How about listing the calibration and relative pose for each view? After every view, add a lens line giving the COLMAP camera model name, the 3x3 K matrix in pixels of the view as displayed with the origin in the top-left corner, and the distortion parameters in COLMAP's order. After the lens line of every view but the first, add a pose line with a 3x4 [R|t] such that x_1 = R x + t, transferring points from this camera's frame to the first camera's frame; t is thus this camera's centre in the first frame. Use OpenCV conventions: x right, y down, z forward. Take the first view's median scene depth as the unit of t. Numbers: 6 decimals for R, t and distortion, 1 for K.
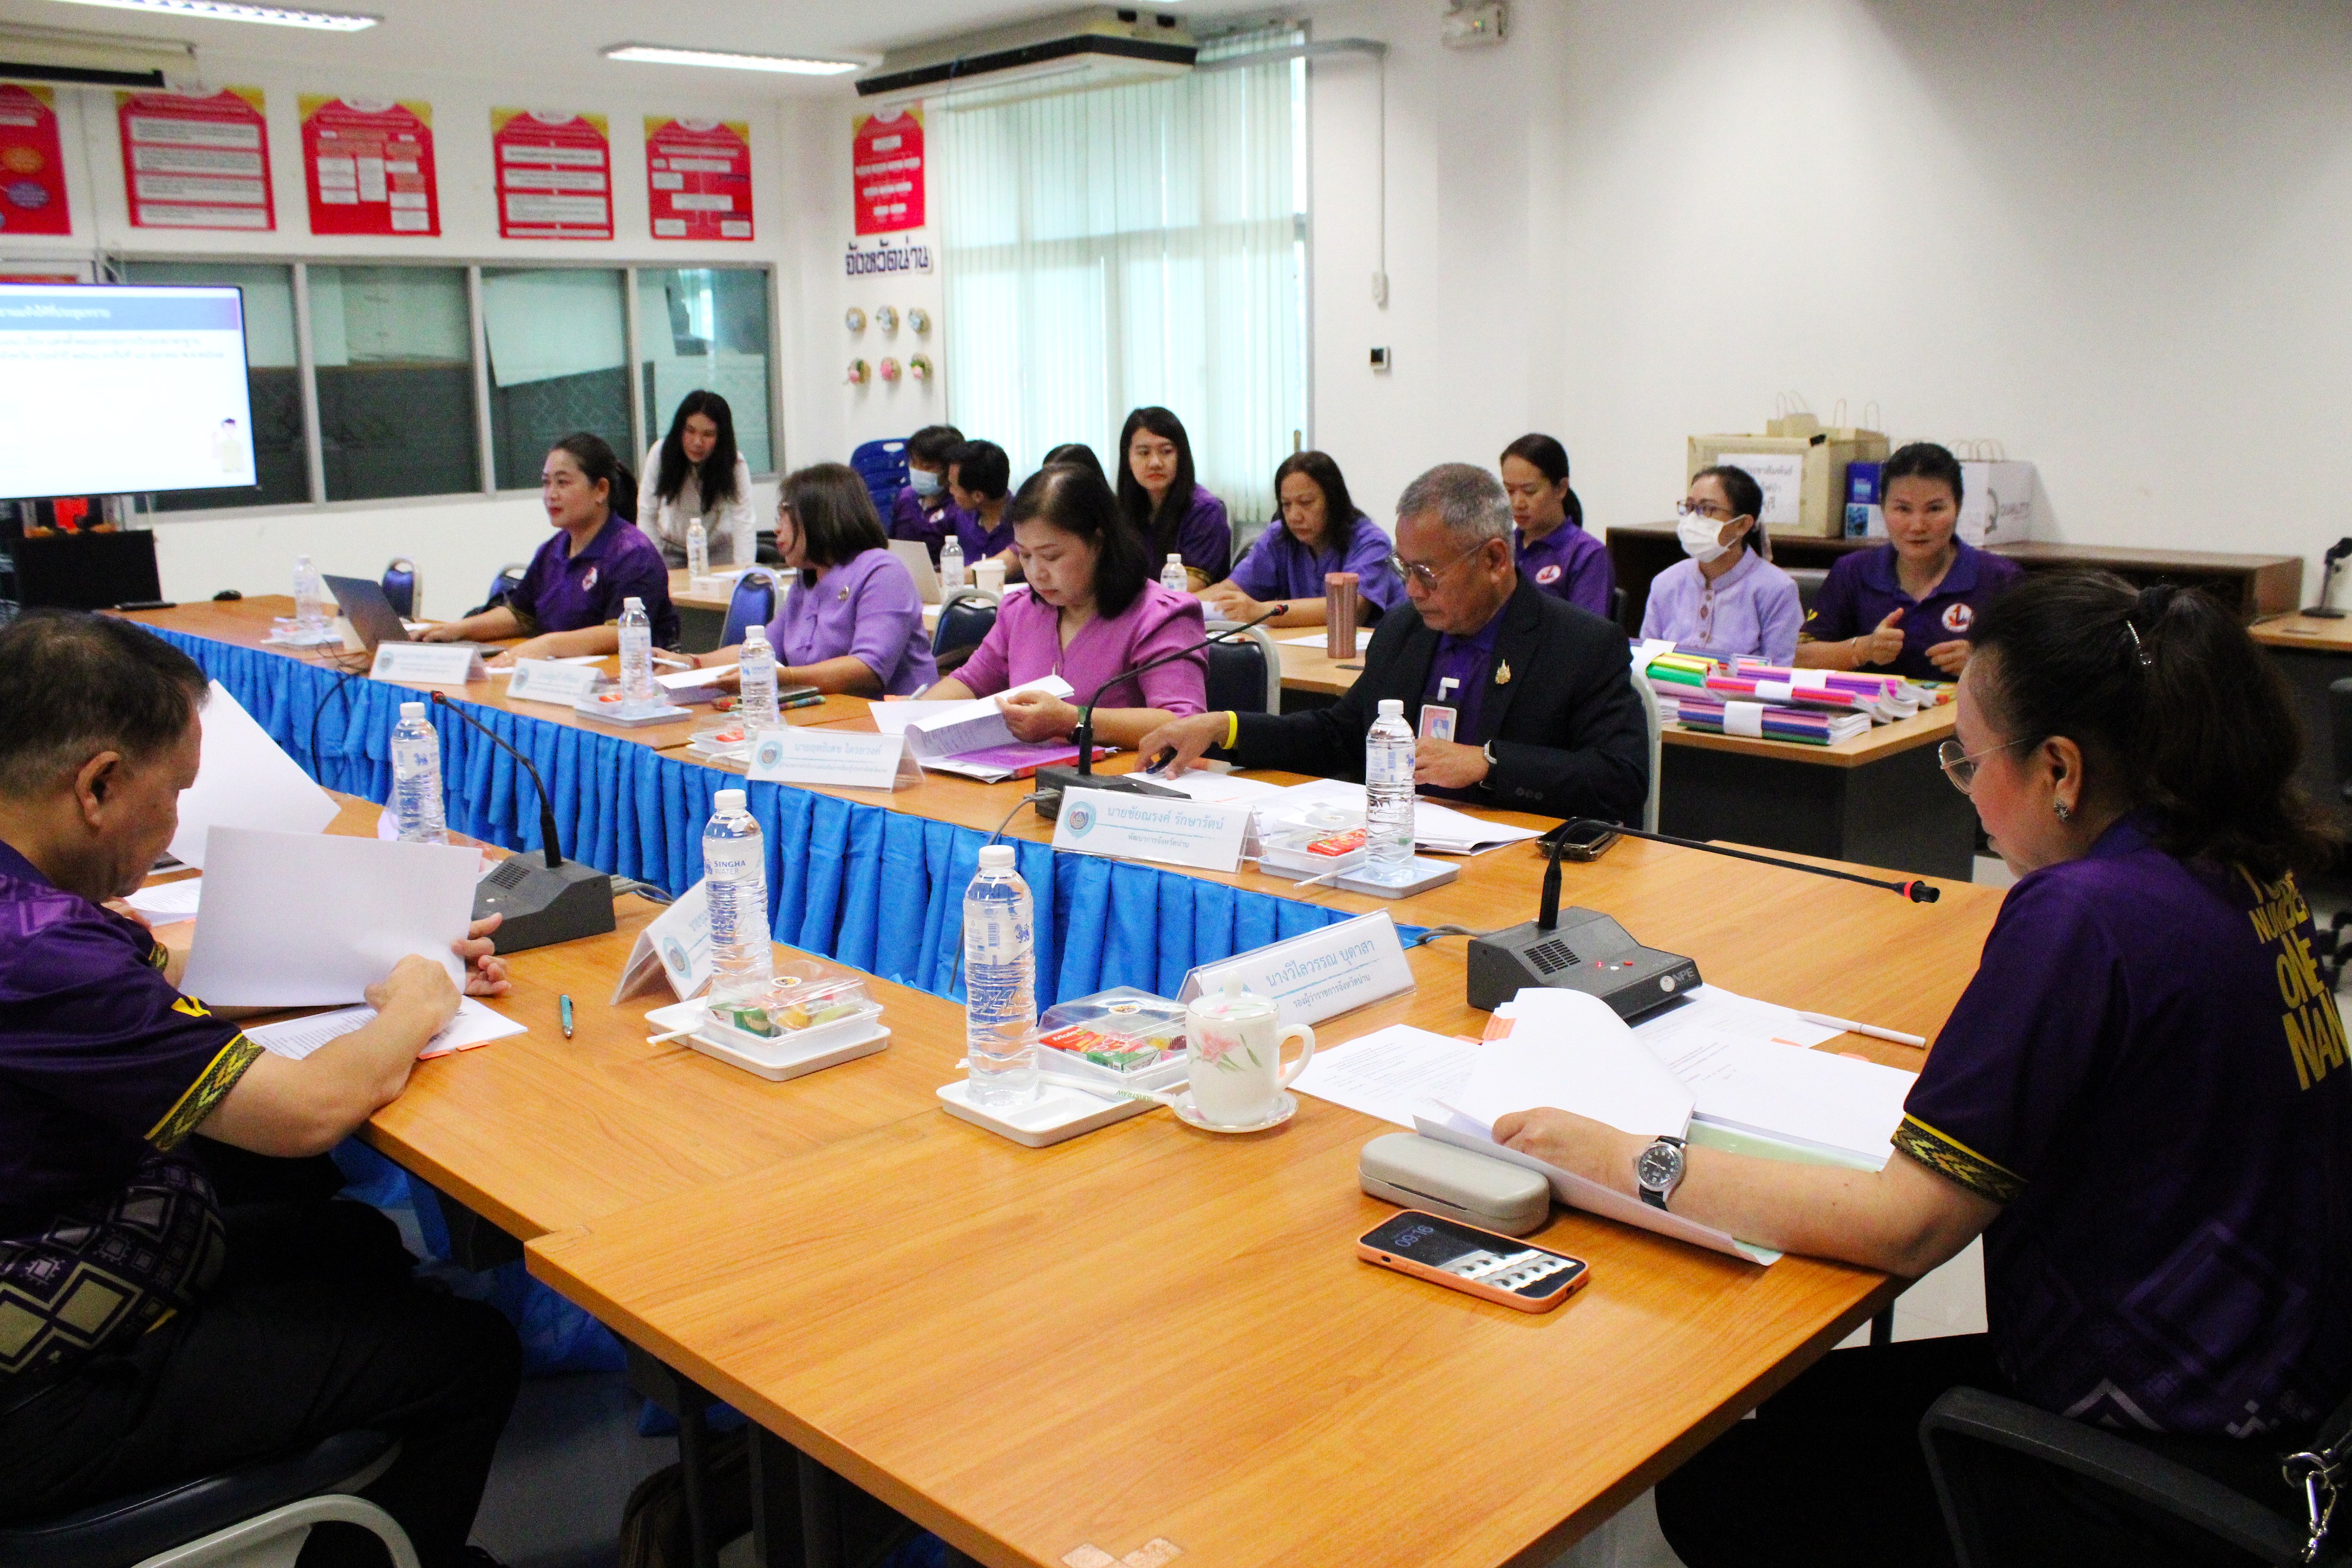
lens RADIAL K [[1964.5, 0, 1176.0], [0, 1964.5, 784.0], [0, 0, 1]] dist [-0.169035, 0.150282]
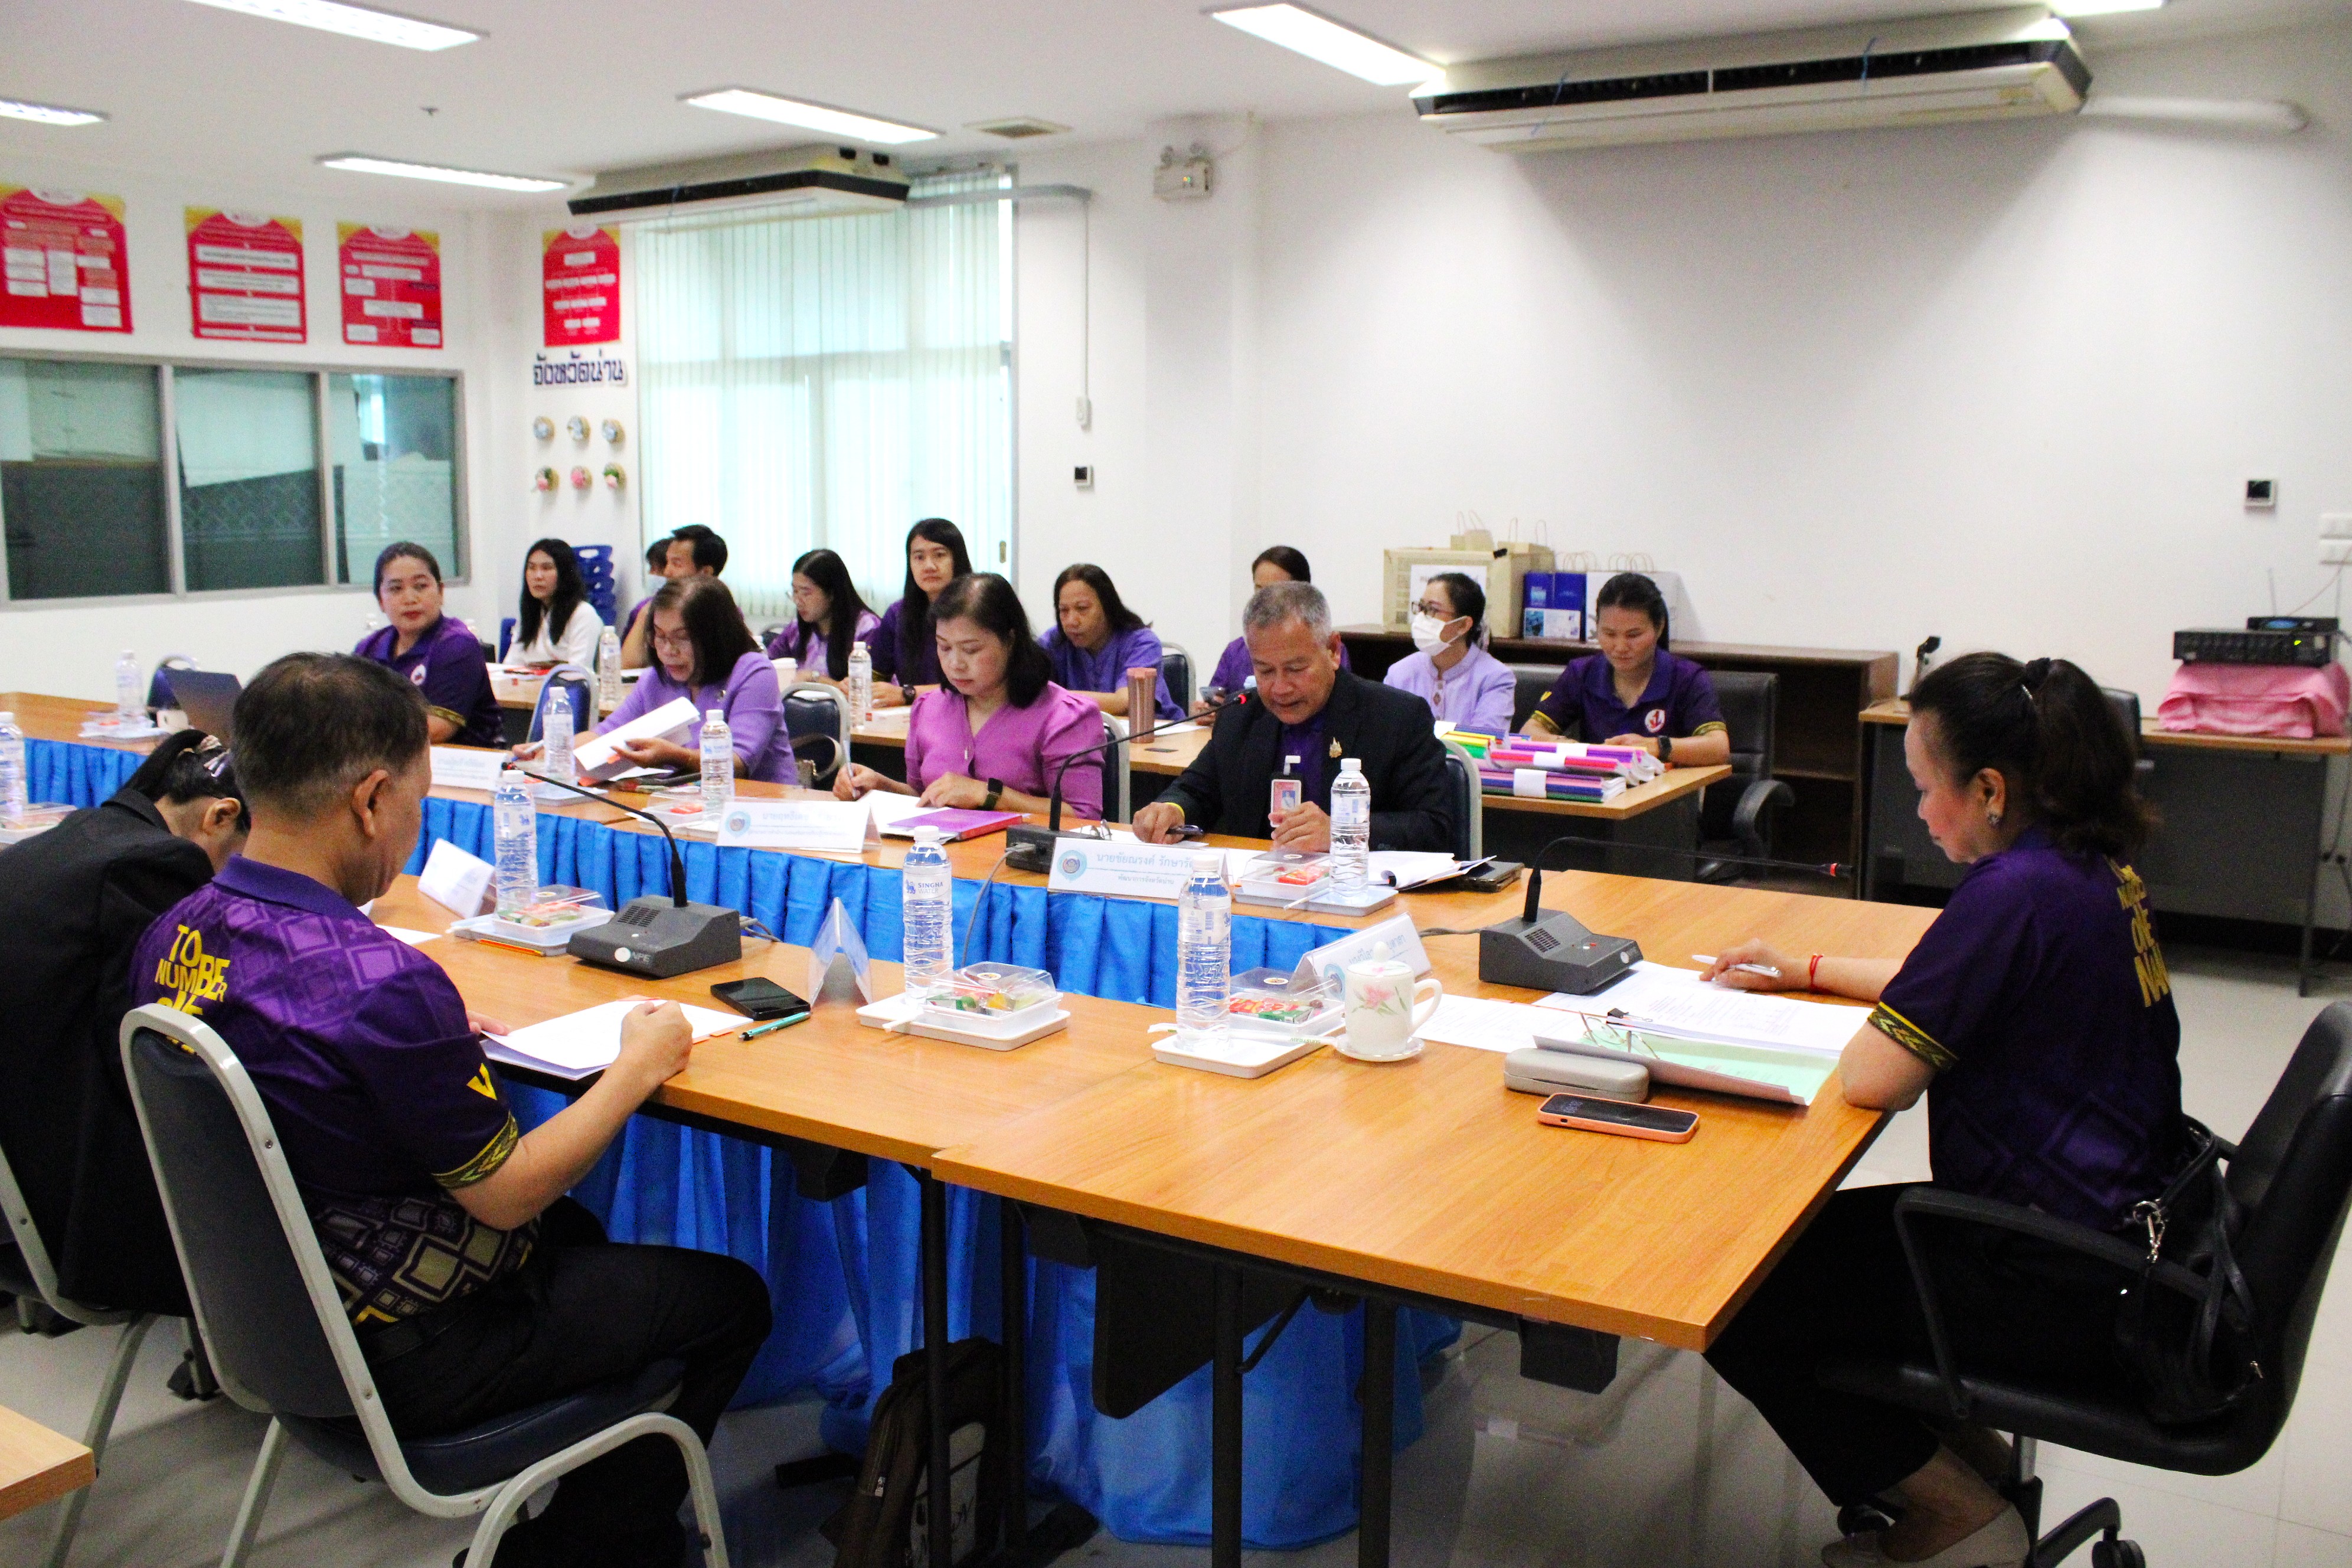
lens RADIAL K [[1964.5, 0, 1176.0], [0, 1964.5, 784.0], [0, 0, 1]] dist [-0.169035, 0.150282]
pose [[0.974427, -0.012830, 0.224339, -0.090763], [0.025257, 0.998295, -0.052615, 0.011834], [-0.223282, 0.056936, 0.973090, -0.064824]]
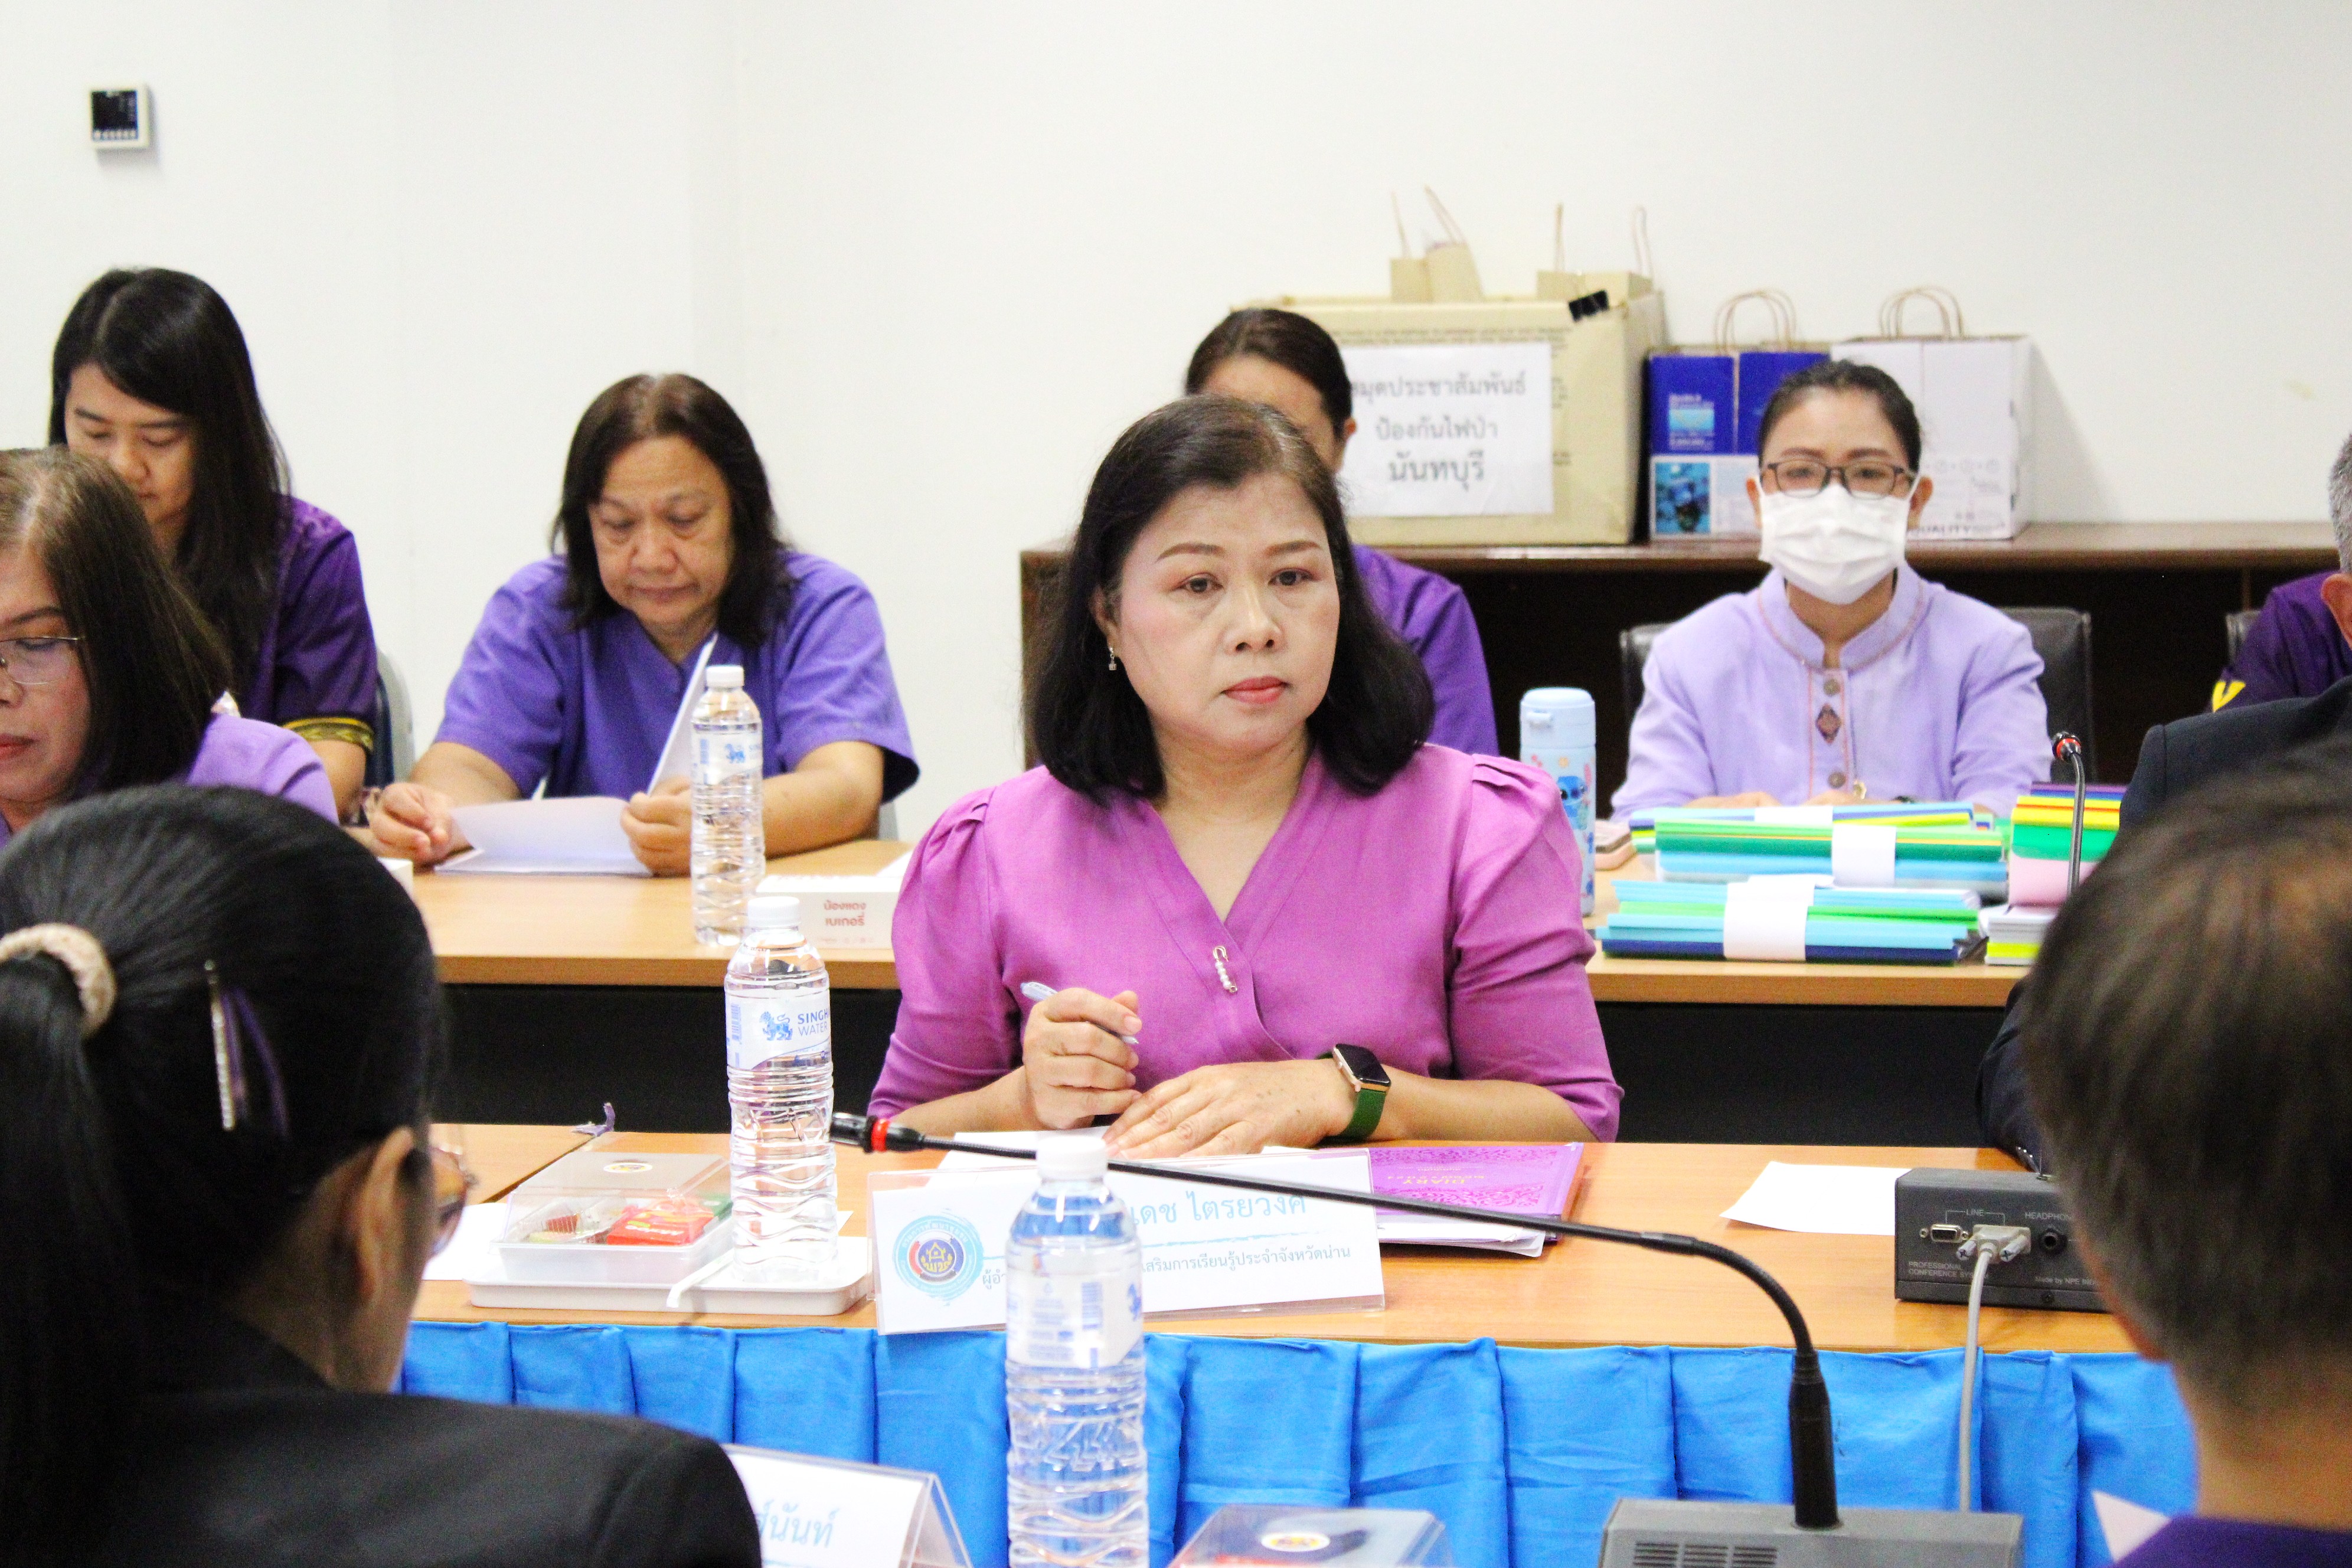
lens RADIAL K [[5618.5, 0, 1208.6], [0, 5618.5, 783.2], [0, 0, 1]] dist [0.039423, 0.329413]
pose [[0.826718, -0.068613, 0.558417, -0.306746], [0.122030, 0.990776, -0.058925, -0.014187], [-0.549223, 0.116858, 0.827465, 0.056577]]
